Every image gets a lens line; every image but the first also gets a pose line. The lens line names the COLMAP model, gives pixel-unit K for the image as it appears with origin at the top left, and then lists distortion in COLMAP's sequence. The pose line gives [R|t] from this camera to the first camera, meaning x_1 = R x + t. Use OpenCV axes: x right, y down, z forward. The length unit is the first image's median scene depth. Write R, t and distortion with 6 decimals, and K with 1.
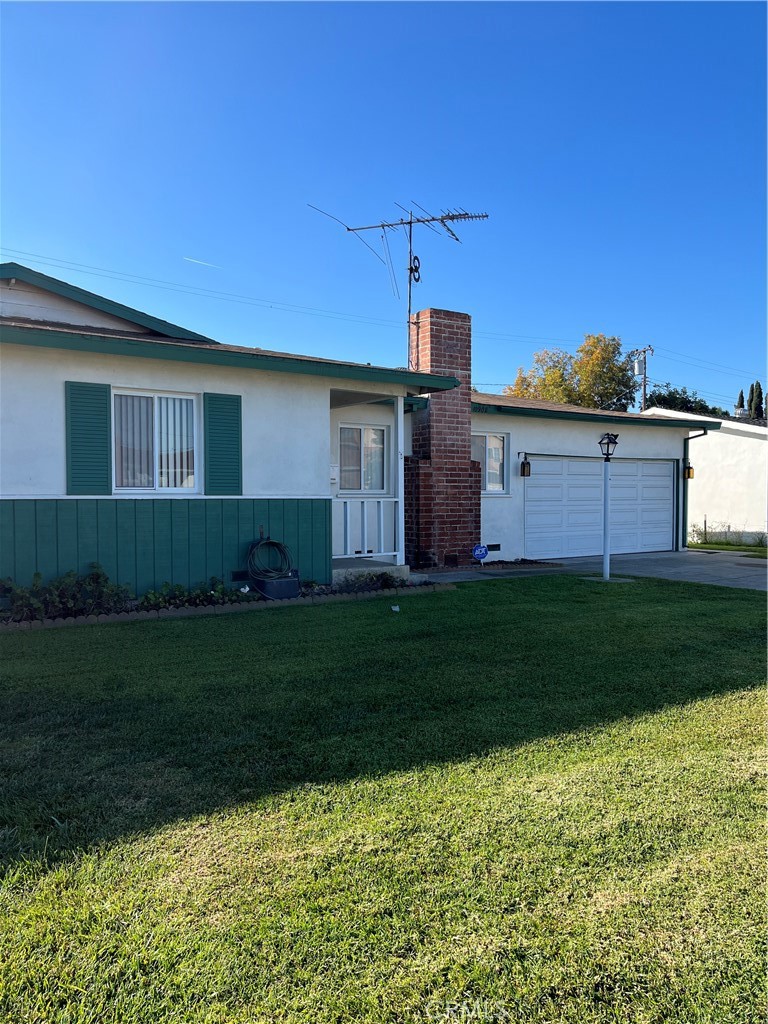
lens RADIAL K [[781.8, 0, 384.0], [0, 781.8, 512.0], [0, 0, 1]] dist [0.101026, -0.127772]
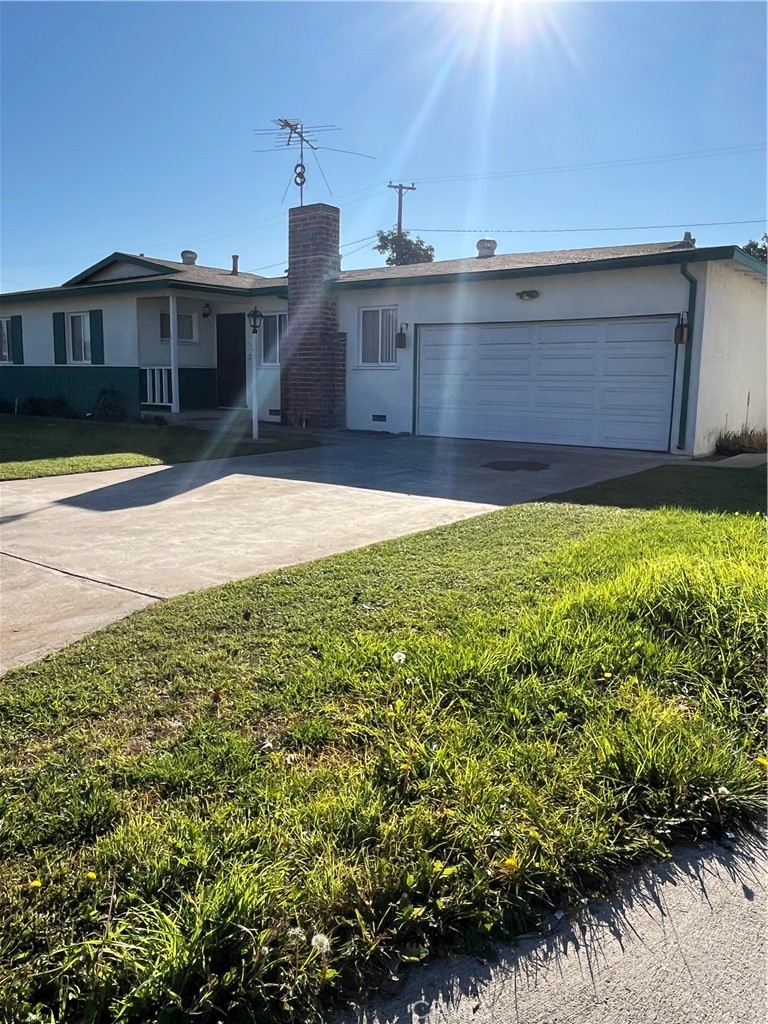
lens RADIAL K [[806.0, 0, 384.0], [0, 806.0, 512.0], [0, 0, 1]] dist [0.008764, 0.003742]
pose [[0.281711, 0.159460, -0.946156, 1.299706], [-0.036317, 0.987159, 0.155557, 0.001324], [0.958812, -0.009461, 0.283885, 0.760959]]
